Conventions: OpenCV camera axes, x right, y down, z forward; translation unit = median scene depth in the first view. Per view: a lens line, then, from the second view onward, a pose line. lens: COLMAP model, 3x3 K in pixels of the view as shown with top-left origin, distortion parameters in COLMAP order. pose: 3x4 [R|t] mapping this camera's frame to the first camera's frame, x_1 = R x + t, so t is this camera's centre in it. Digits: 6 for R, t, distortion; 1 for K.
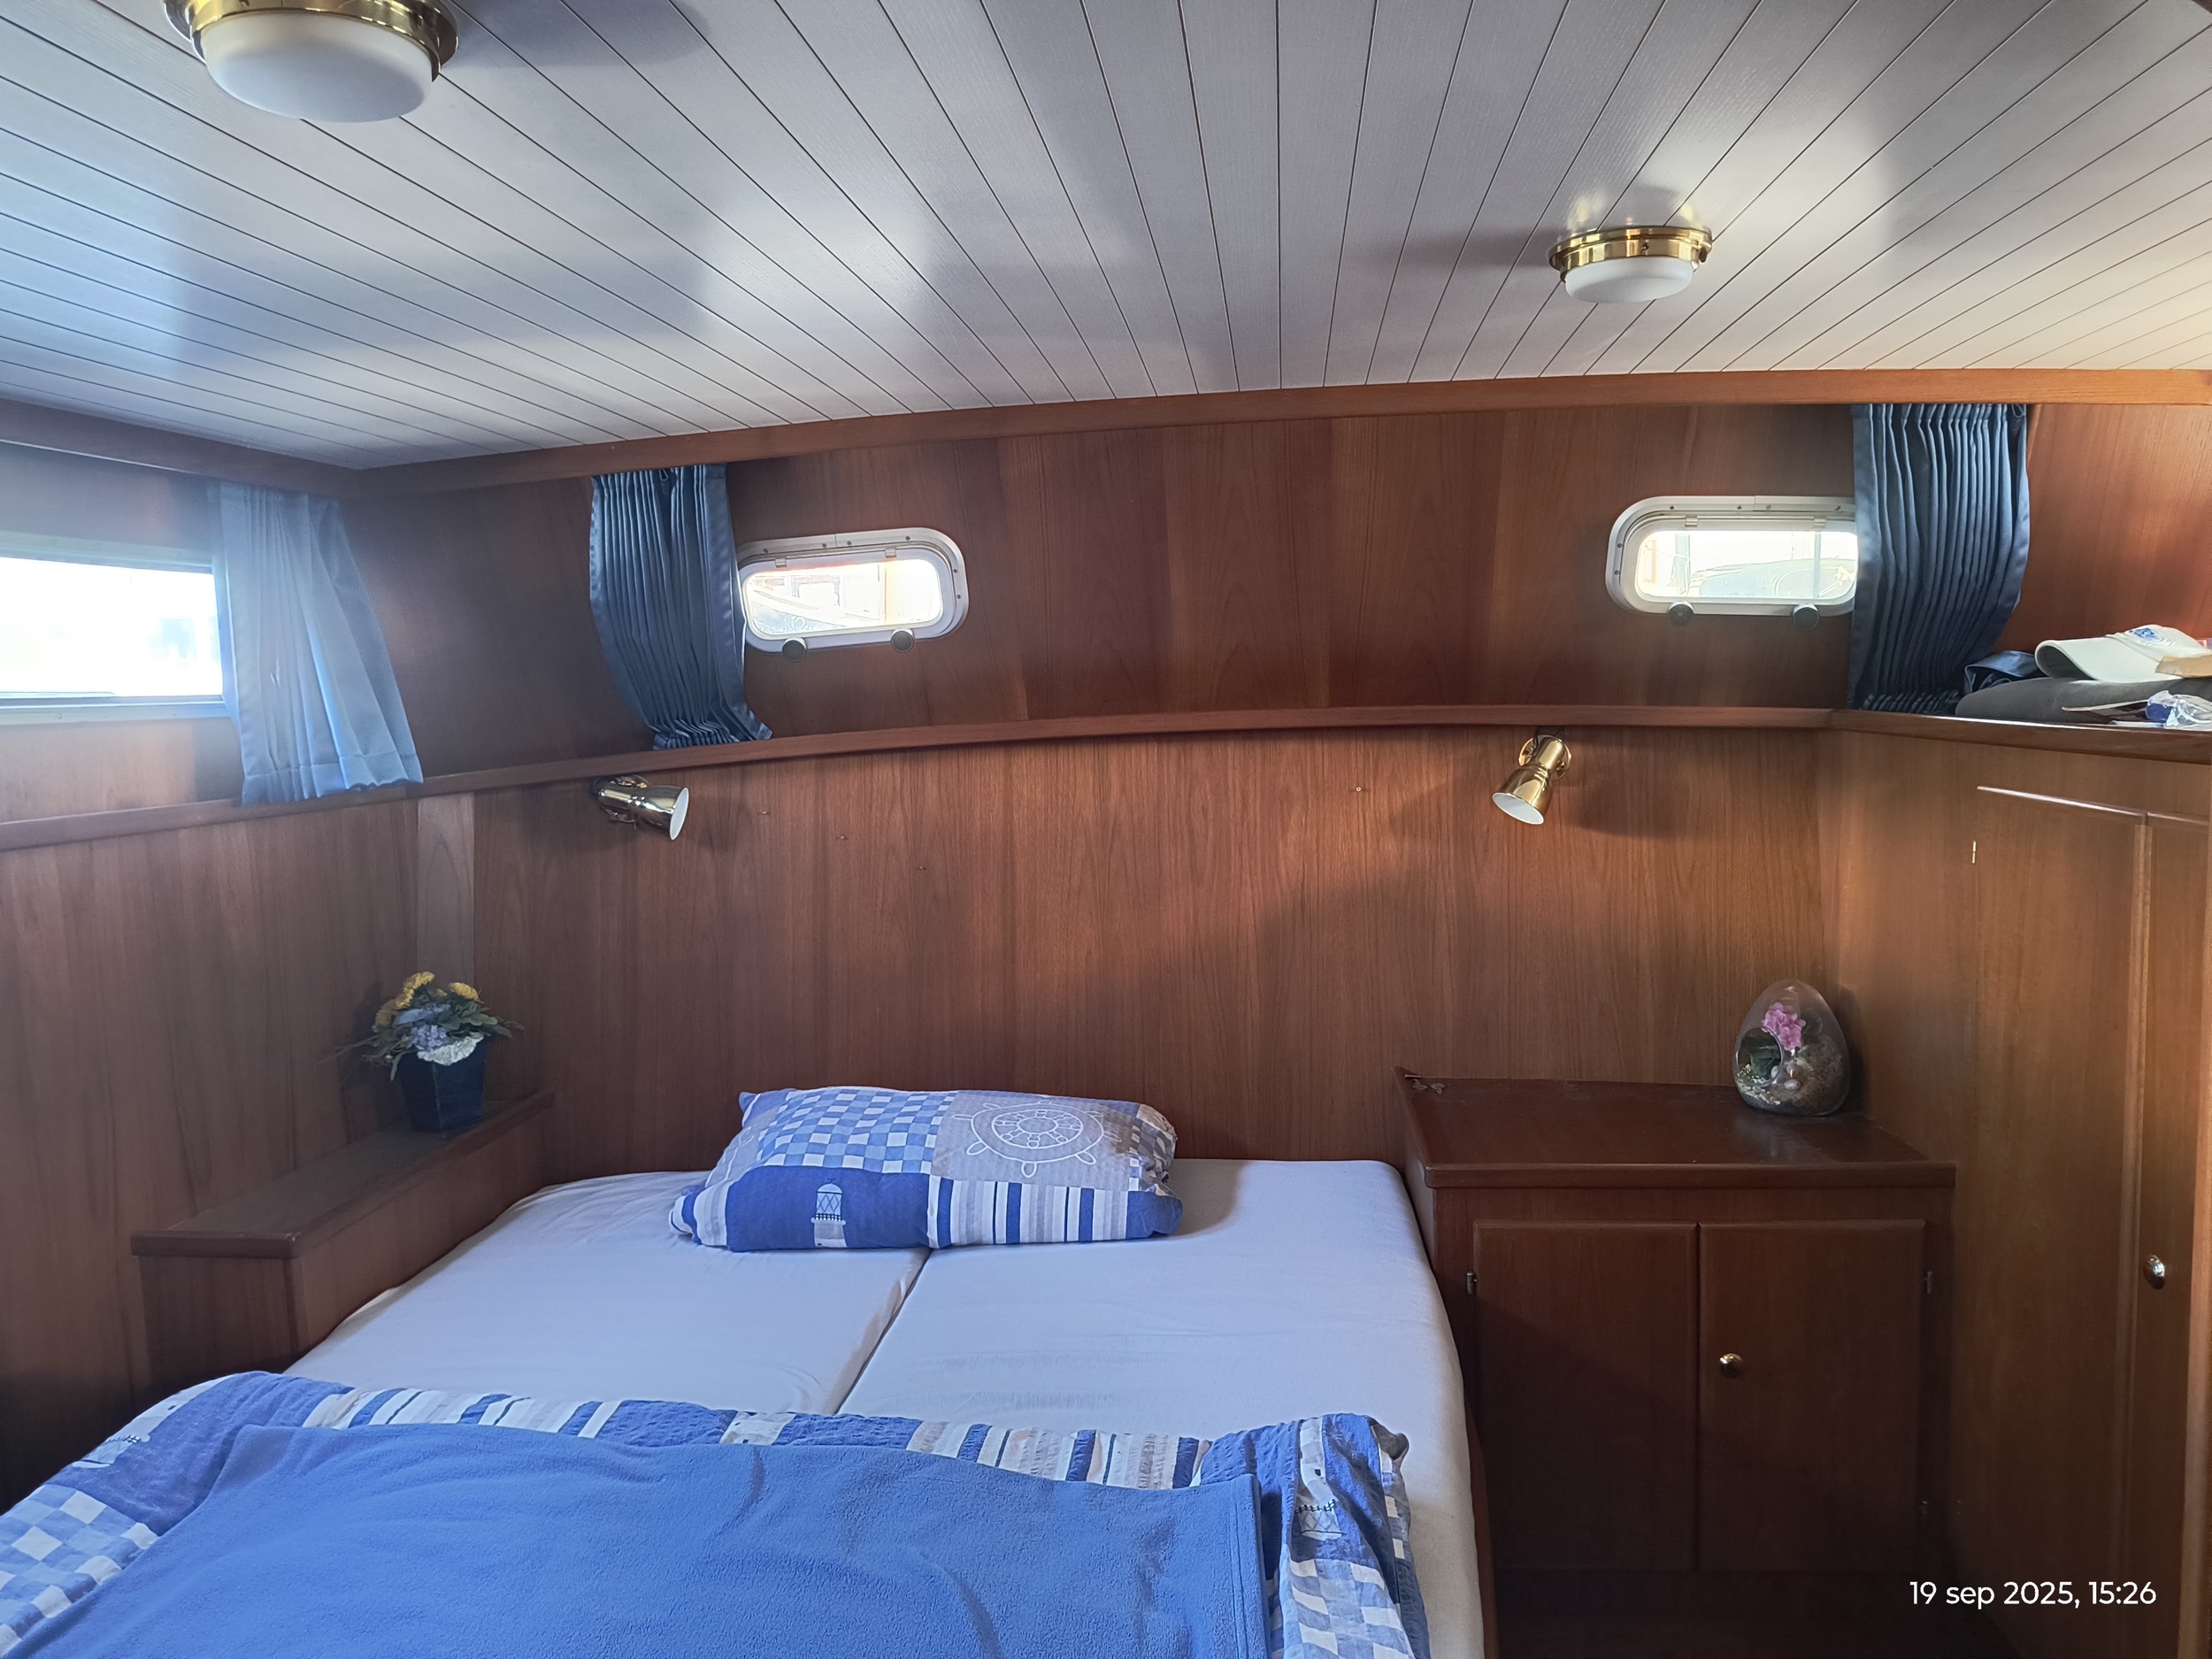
lens RADIAL K [[1531.9, 0, 1125.1], [0, 1531.9, 814.6], [0, 0, 1]] dist [0.036326, -0.052428]
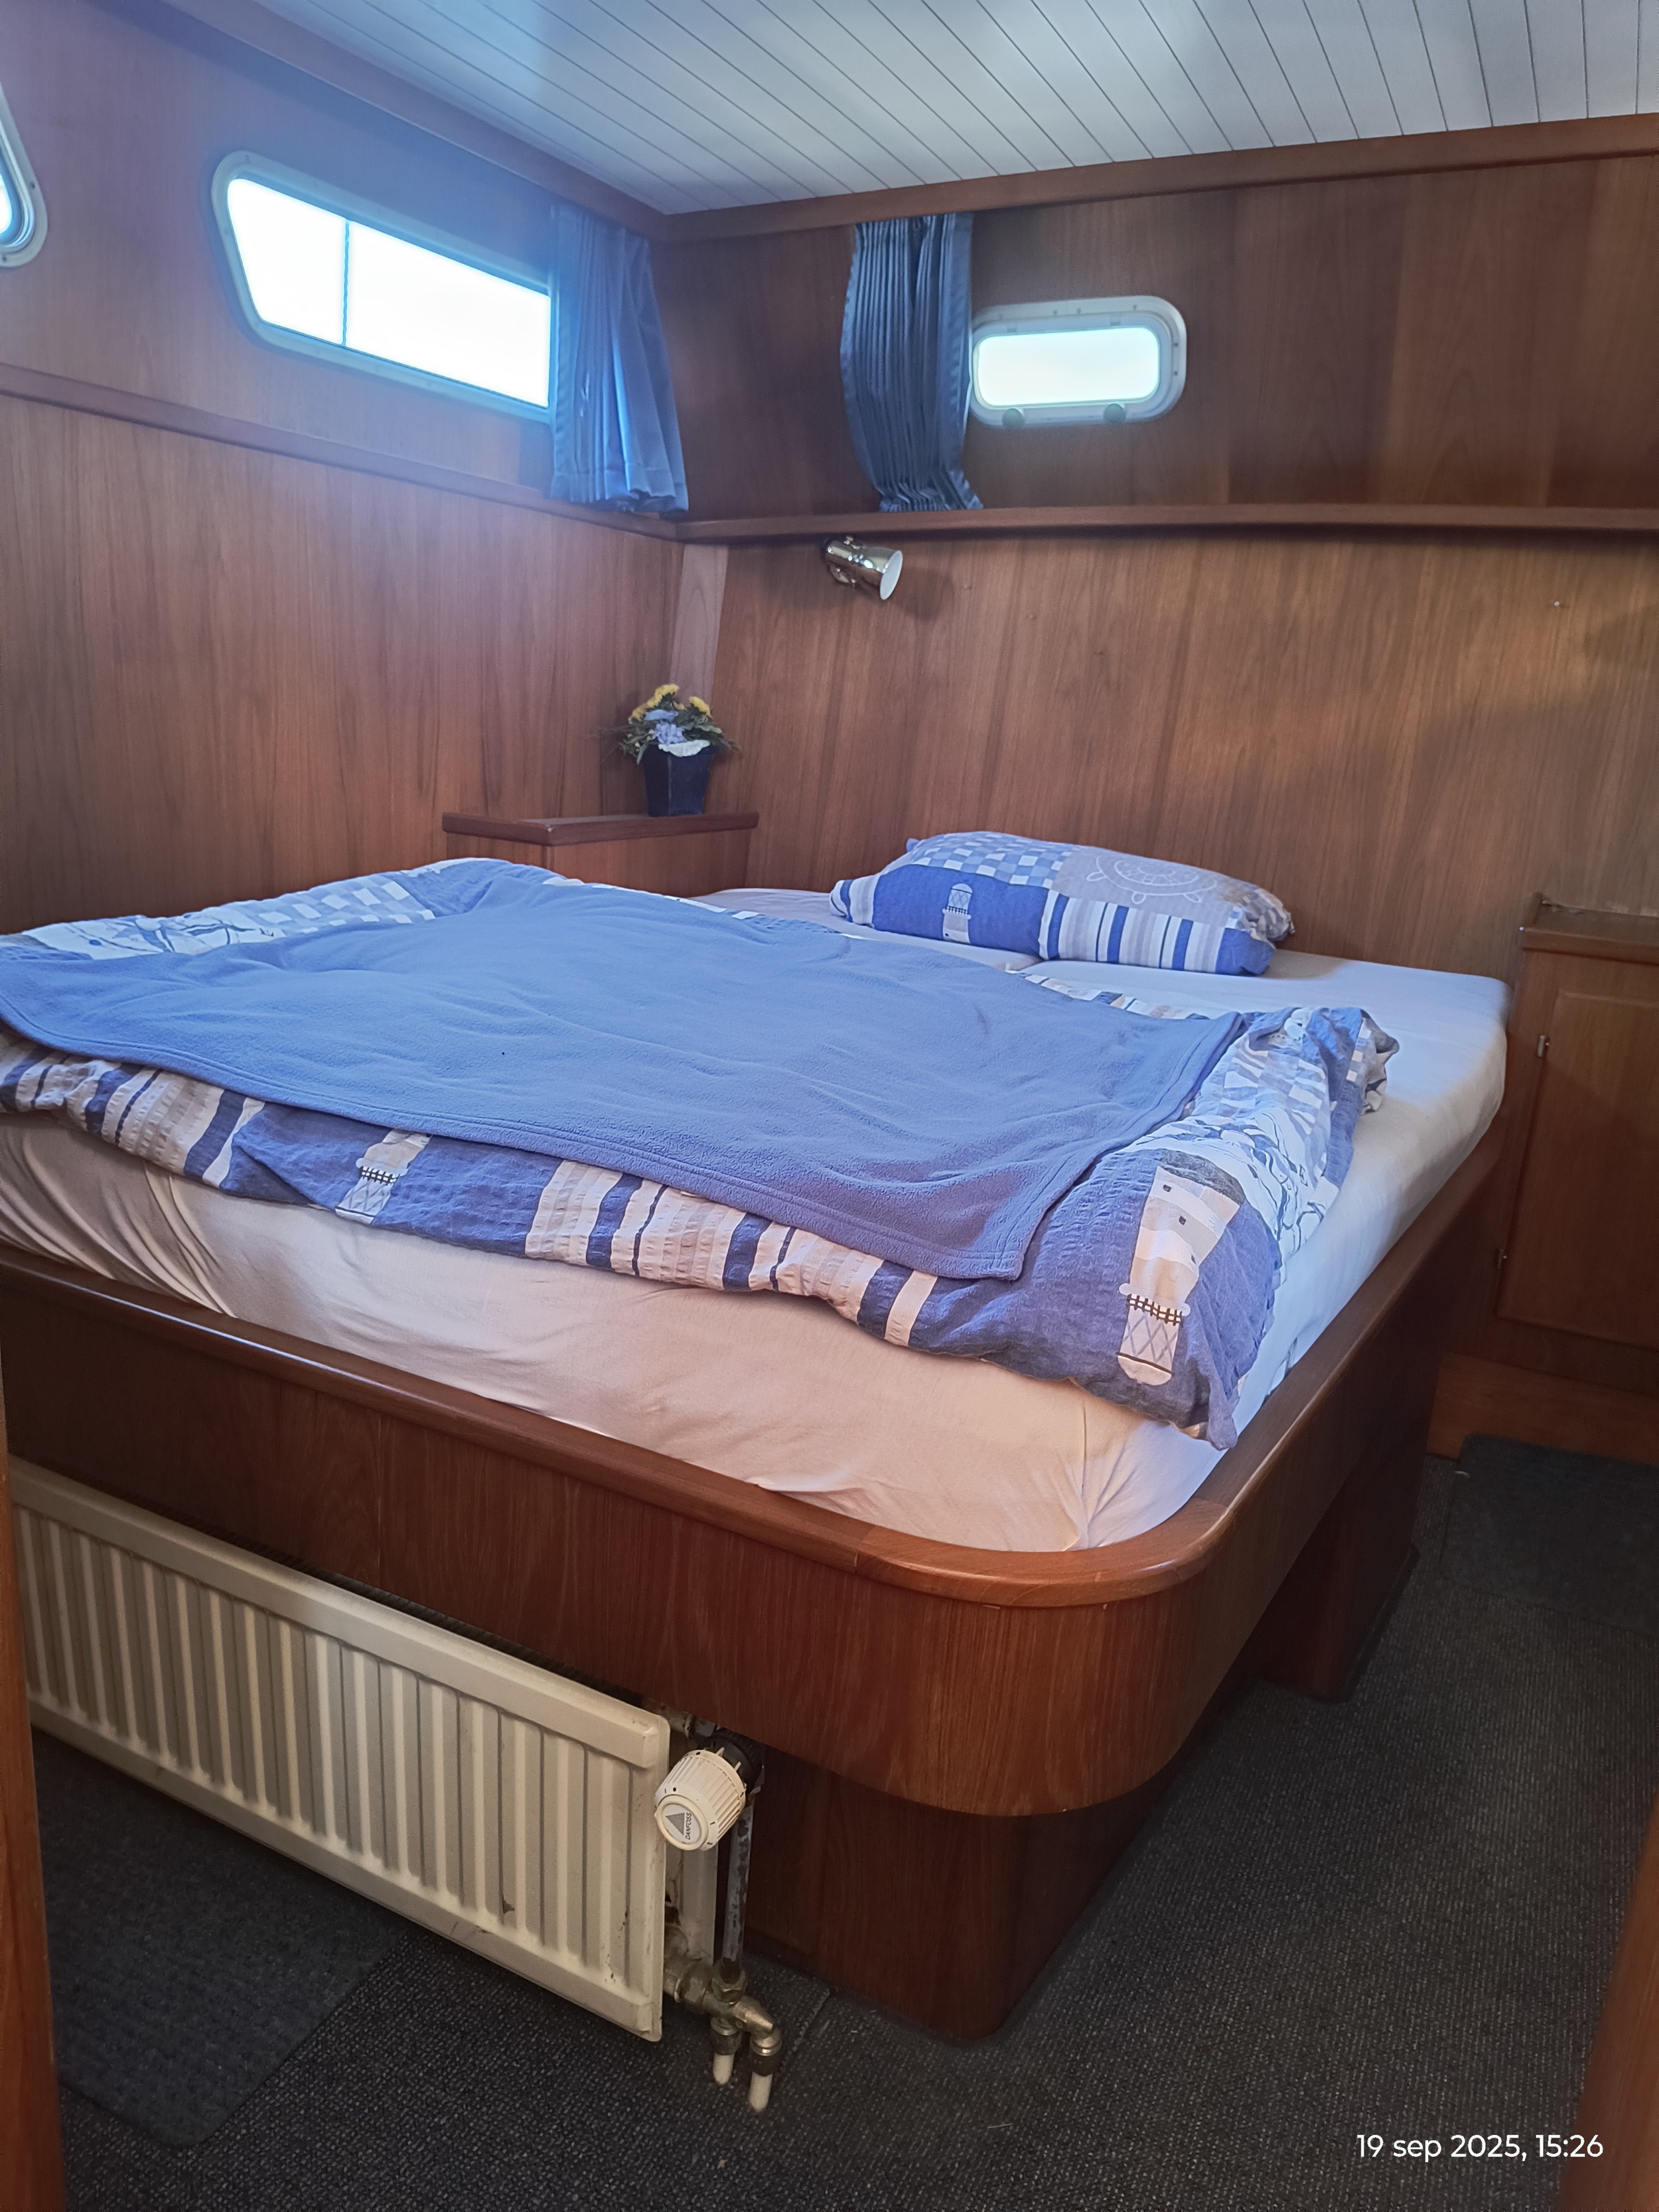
lens RADIAL K [[1531.9, 0, 824.0], [0, 1531.9, 1093.0], [0, 0, 1]] dist [0.036326, -0.052428]
pose [[0.928945, 0.185988, -0.320110, 0.103362], [-0.131408, 0.973996, 0.184566, 0.187124], [0.346112, -0.129386, 0.929228, -0.117739]]
